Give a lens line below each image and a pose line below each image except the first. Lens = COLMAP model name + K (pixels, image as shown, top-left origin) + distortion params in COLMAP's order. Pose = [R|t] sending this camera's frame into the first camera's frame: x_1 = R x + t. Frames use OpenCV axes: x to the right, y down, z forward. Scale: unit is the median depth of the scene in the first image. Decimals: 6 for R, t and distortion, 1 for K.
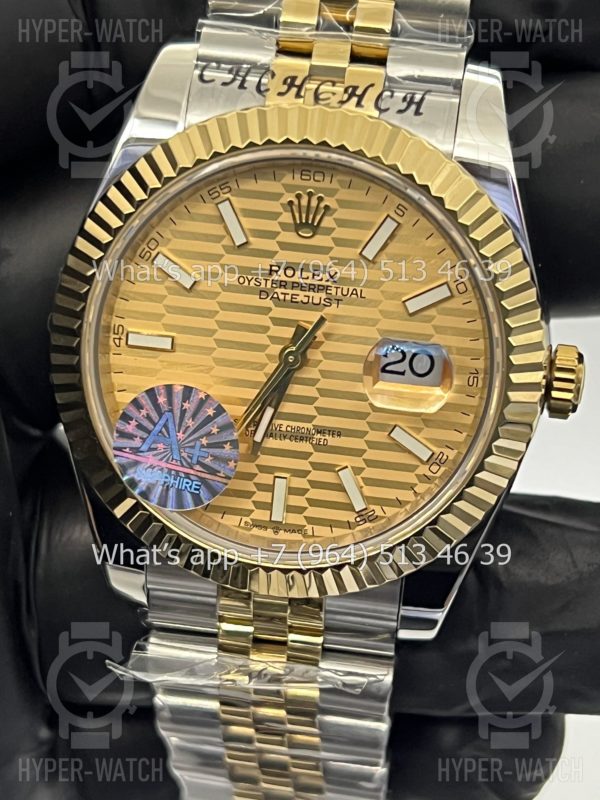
lens RADIAL K [[1815.2, 0, 297.1], [0, 1815.2, 403.6], [0, 0, 1]] dist [0.267508, 0.000000]
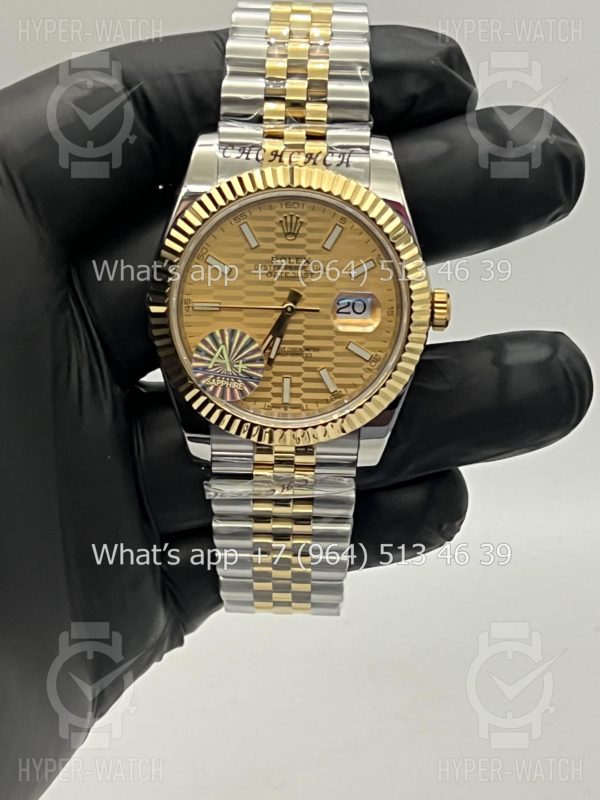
lens RADIAL K [[1815.2, 0, 299.5], [0, 1815.2, 398.4], [0, 0, 1]] dist [0.267508, 0.000000]
pose [[0.989080, -0.089608, 0.117008, -0.206502], [0.090093, 0.995933, 0.001150, 0.060691], [-0.116635, 0.009405, 0.993130, -0.753453]]
